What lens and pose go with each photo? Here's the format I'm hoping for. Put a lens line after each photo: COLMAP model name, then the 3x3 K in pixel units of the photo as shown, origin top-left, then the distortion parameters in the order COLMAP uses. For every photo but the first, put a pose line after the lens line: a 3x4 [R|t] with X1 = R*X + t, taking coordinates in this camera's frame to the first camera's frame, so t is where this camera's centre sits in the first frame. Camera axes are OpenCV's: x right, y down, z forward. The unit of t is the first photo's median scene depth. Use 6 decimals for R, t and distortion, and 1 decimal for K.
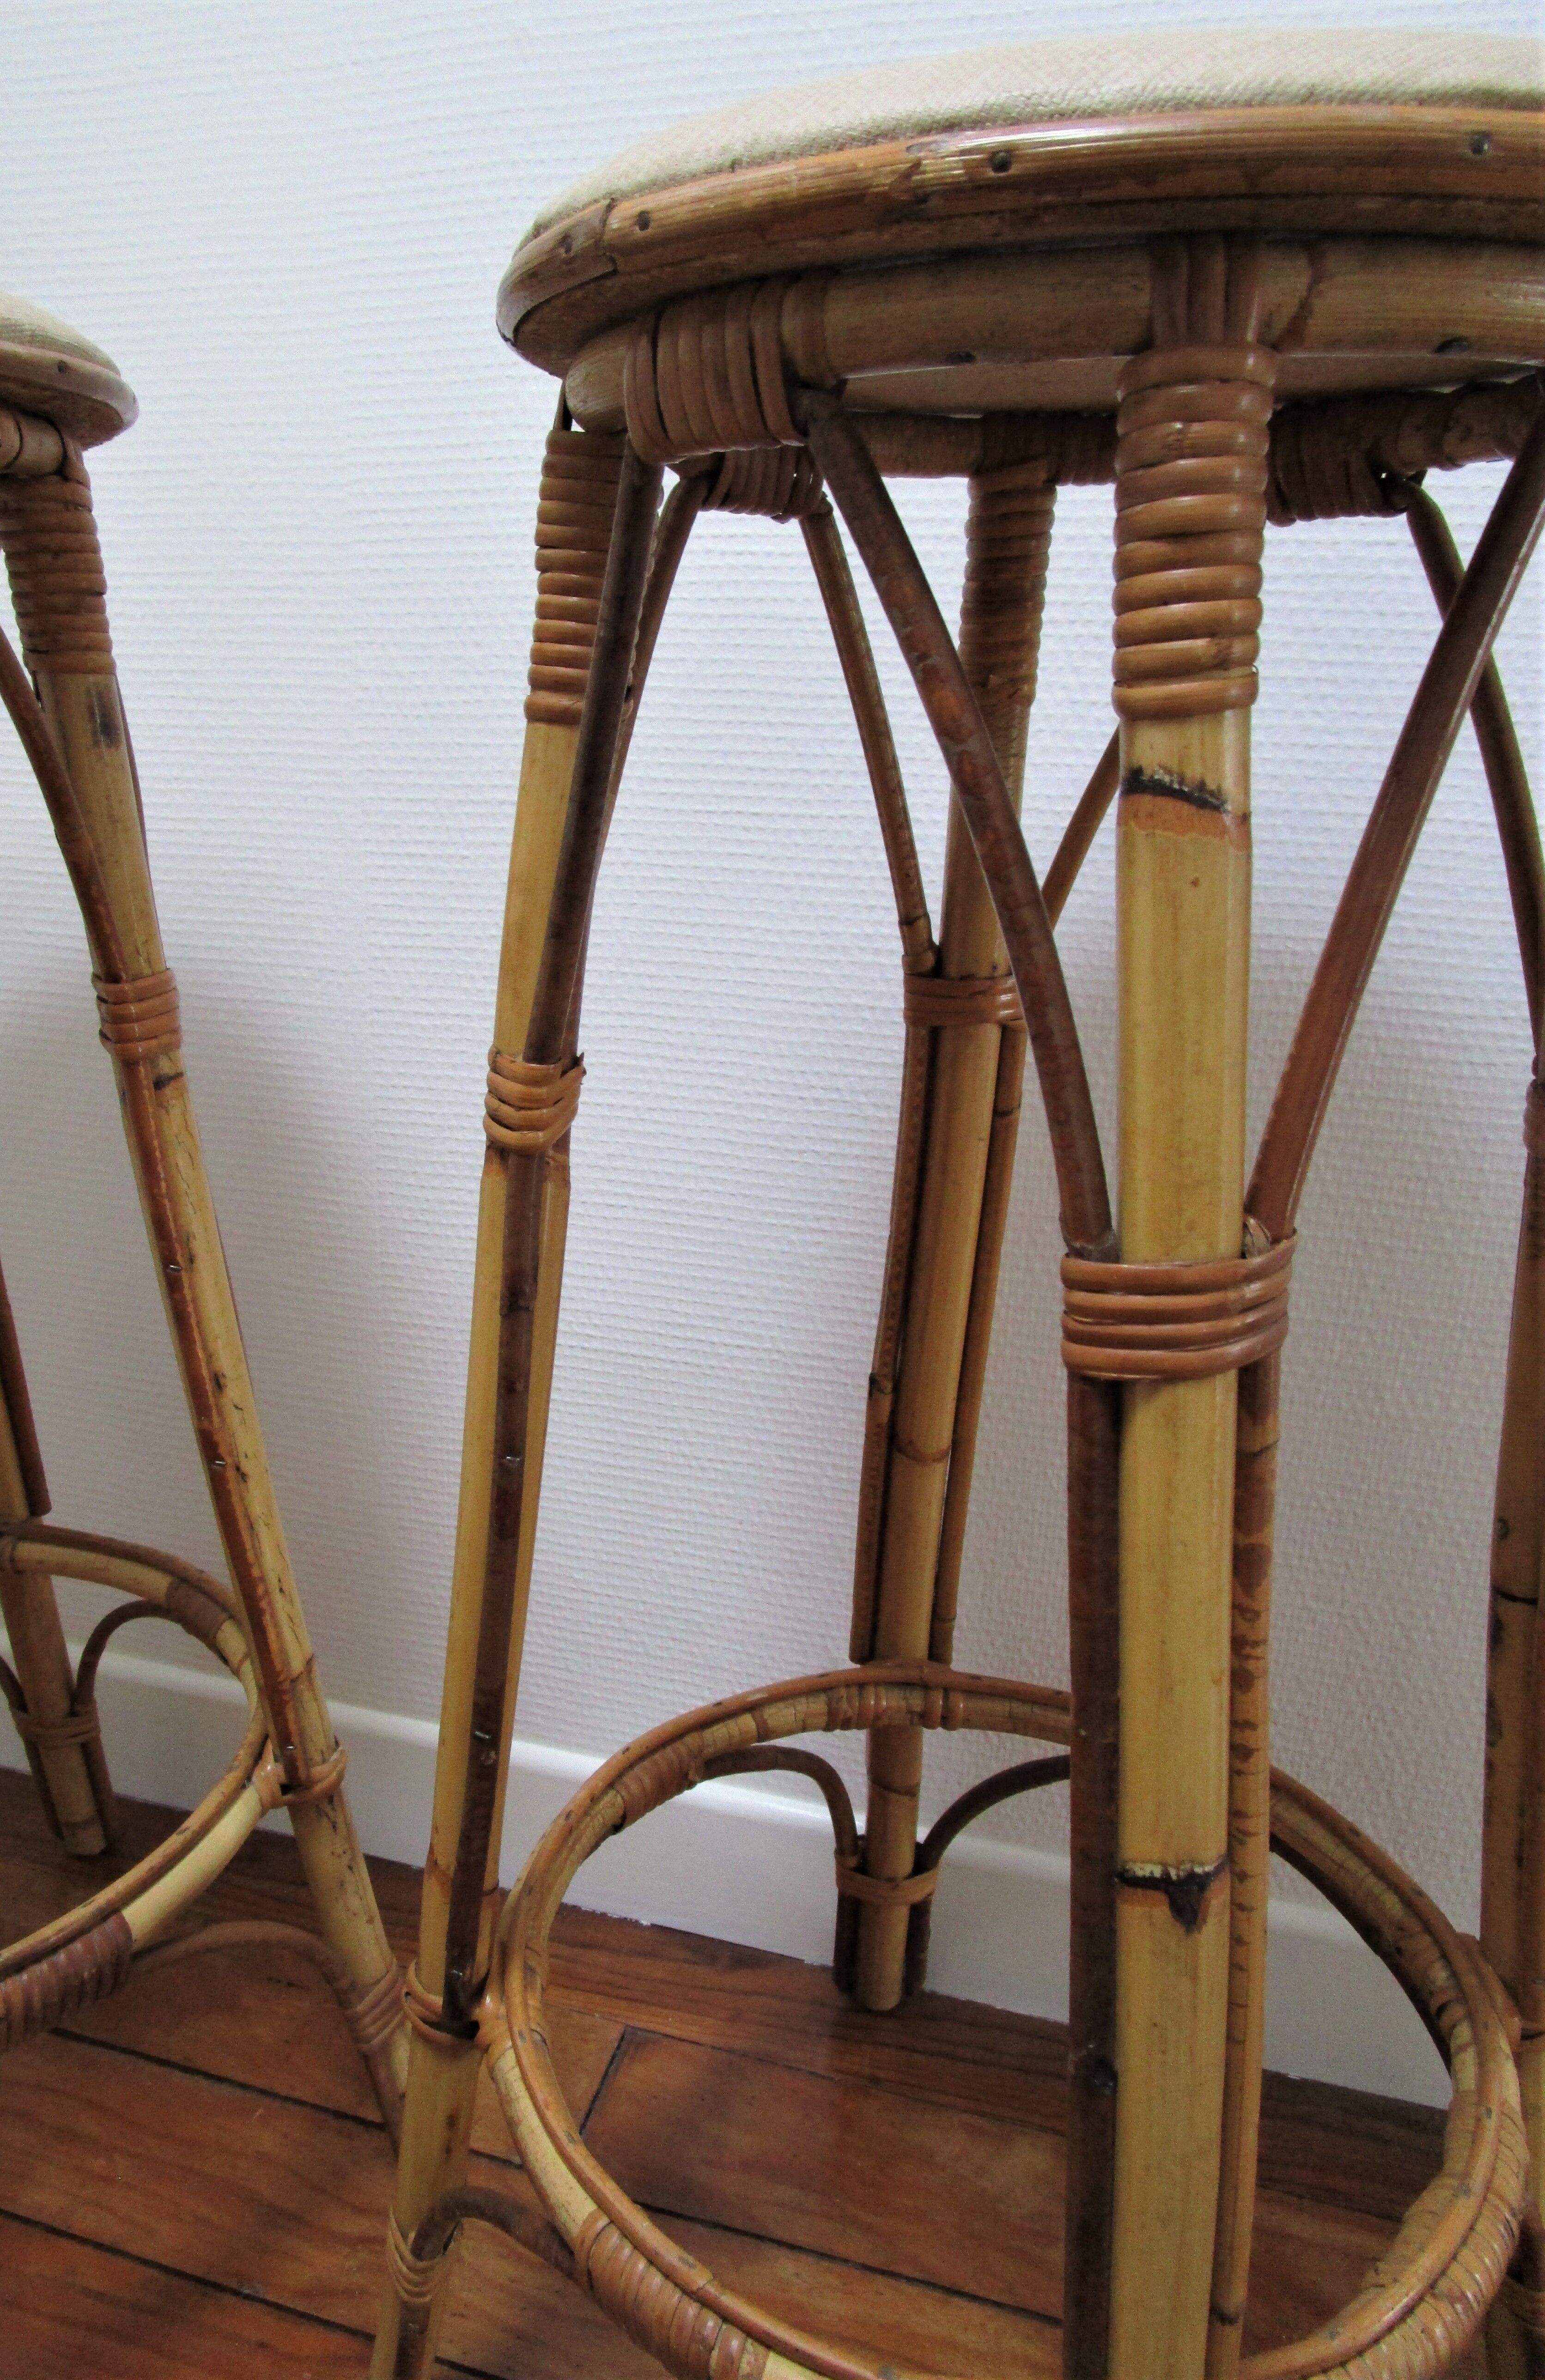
lens RADIAL K [[1732.3, 0, 667.2], [0, 1732.3, 1181.3], [0, 0, 1]] dist [-0.017172, -0.002678]
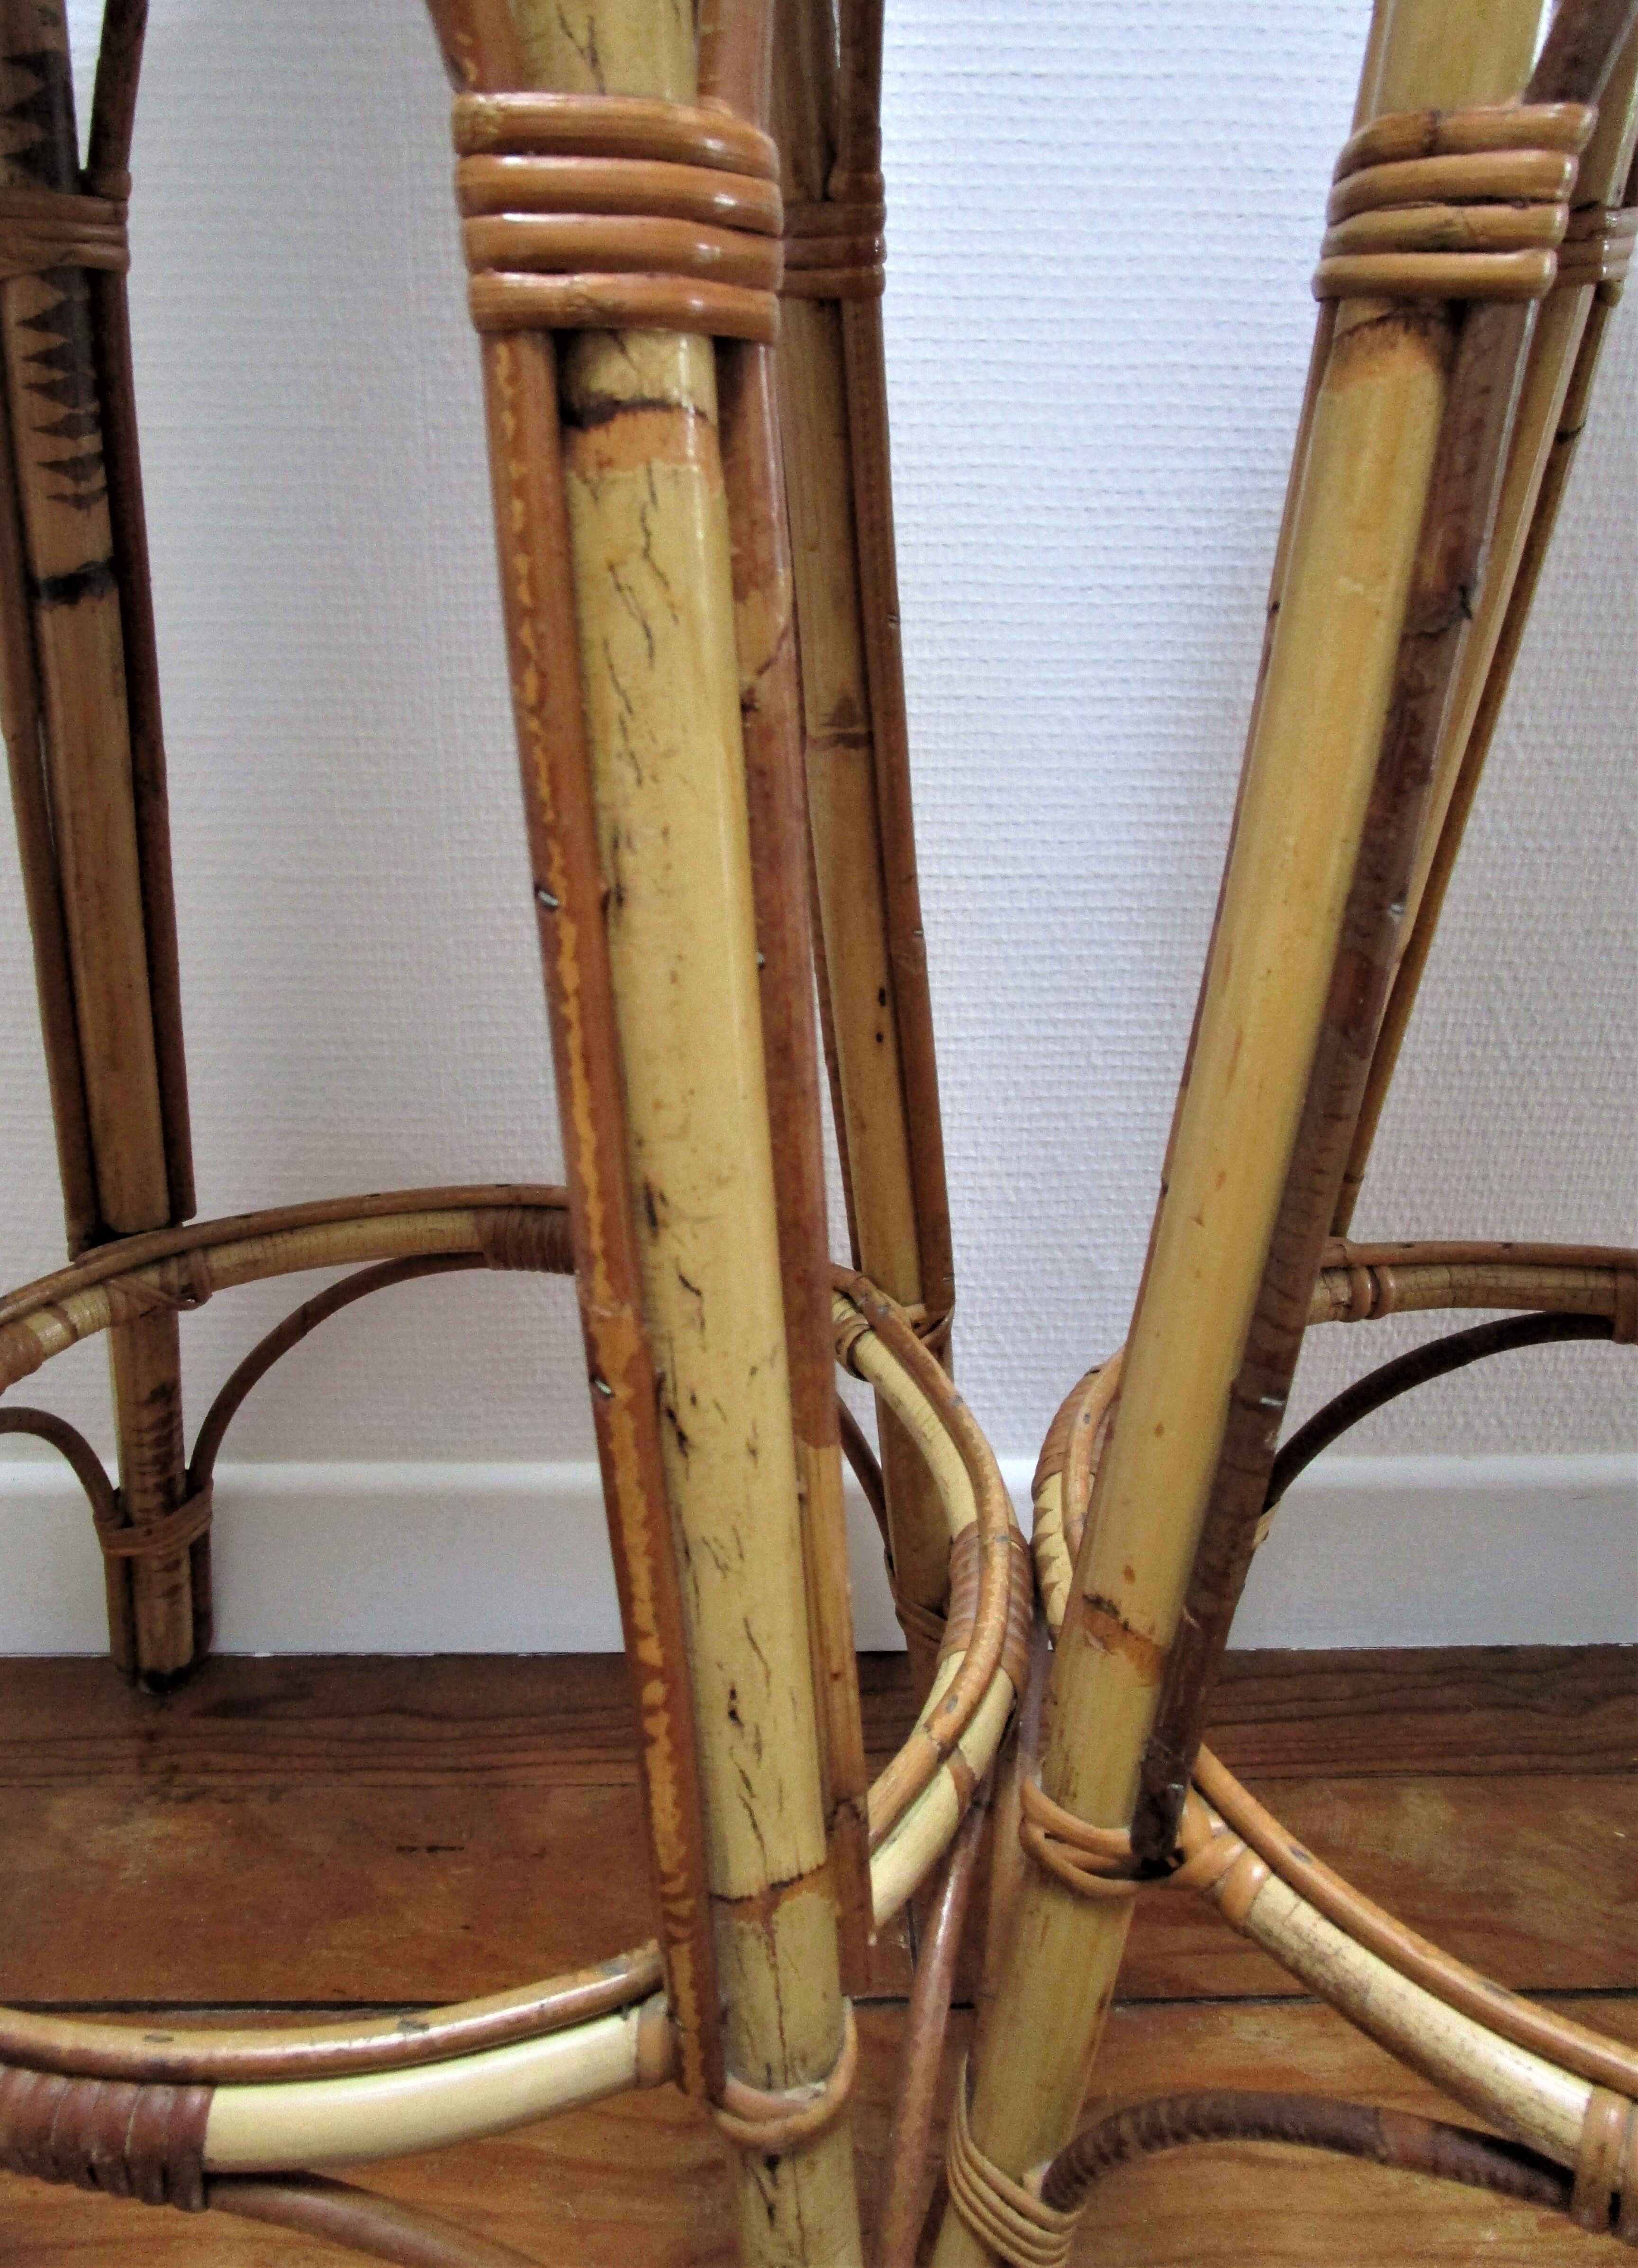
lens RADIAL K [[1778.2, 0, 764.8], [0, 1778.2, 1036.6], [0, 0, 1]] dist [-0.037244, 0.031252]
pose [[0.946986, -0.132344, 0.292750, -0.312116], [0.103737, 0.988364, 0.111246, 0.077206], [-0.304066, -0.074979, 0.949696, 0.343859]]
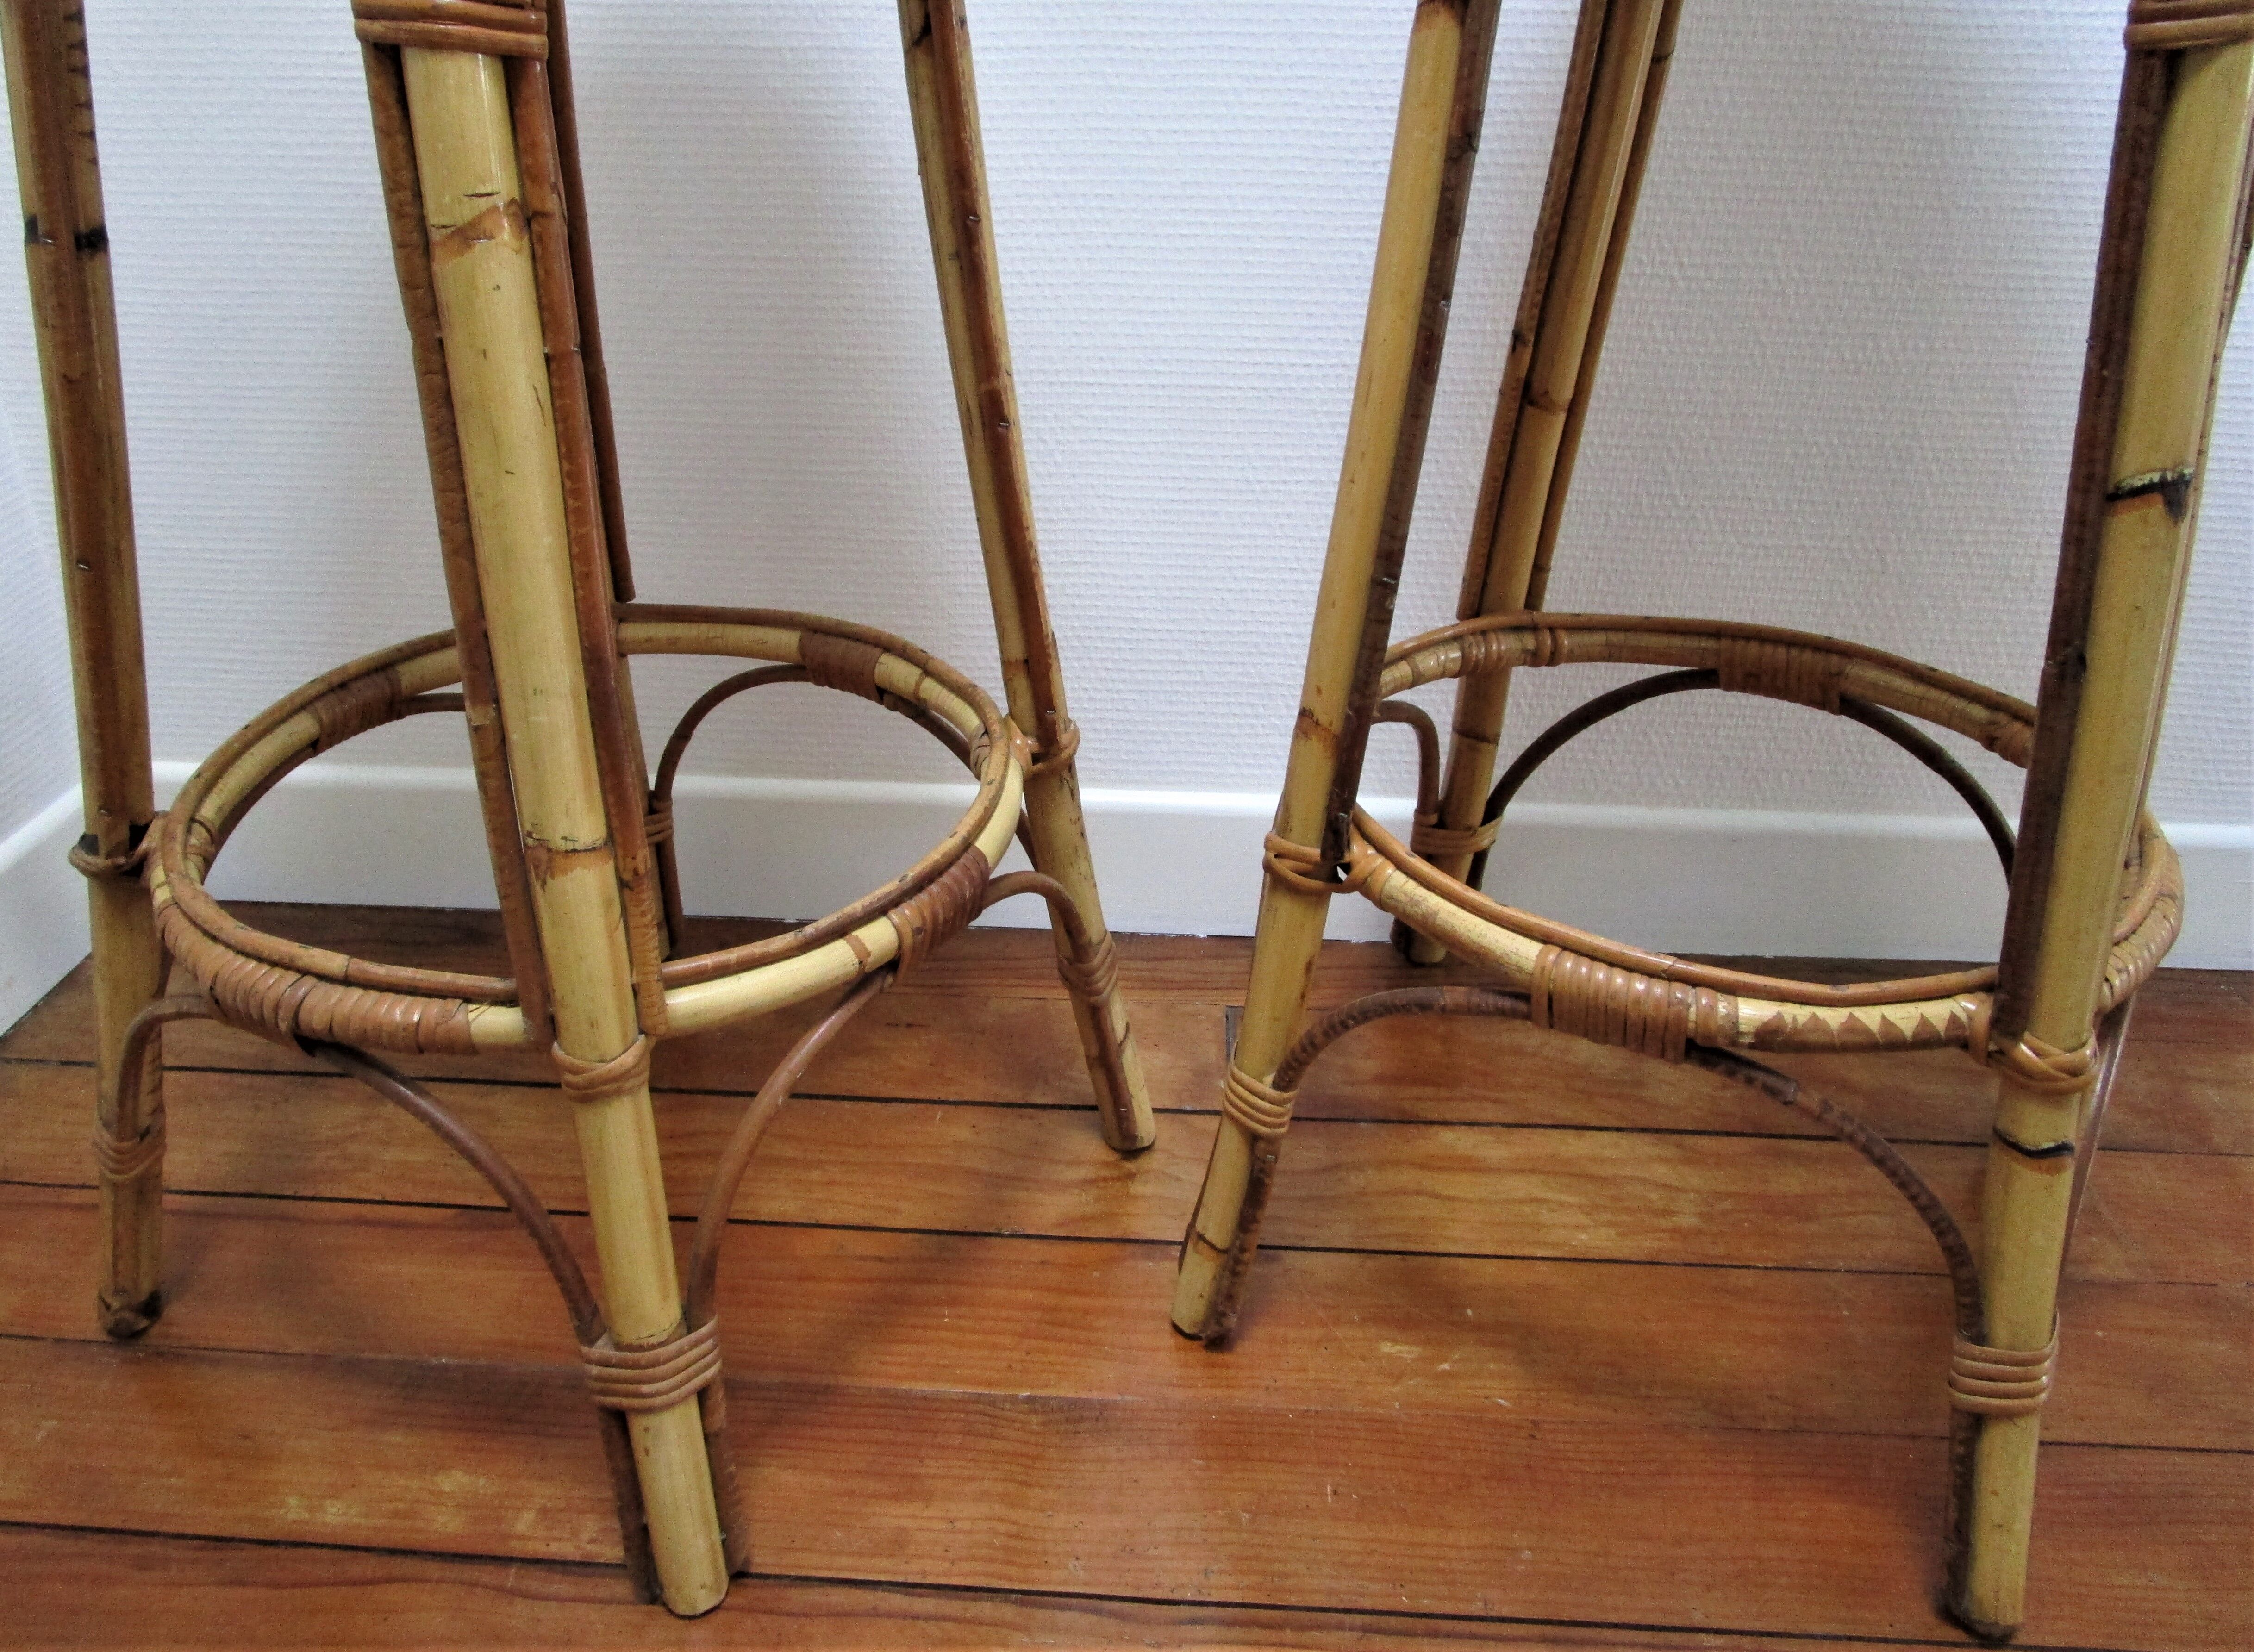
lens RADIAL K [[1741.7, 0, 1069.7], [0, 1741.7, 759.1], [0, 0, 1]] dist [-0.029288, 0.005049]
pose [[0.969723, -0.115742, 0.215039, -0.405003], [0.081228, 0.983286, 0.162942, 0.166435], [-0.230304, -0.140541, 0.962916, -0.042224]]
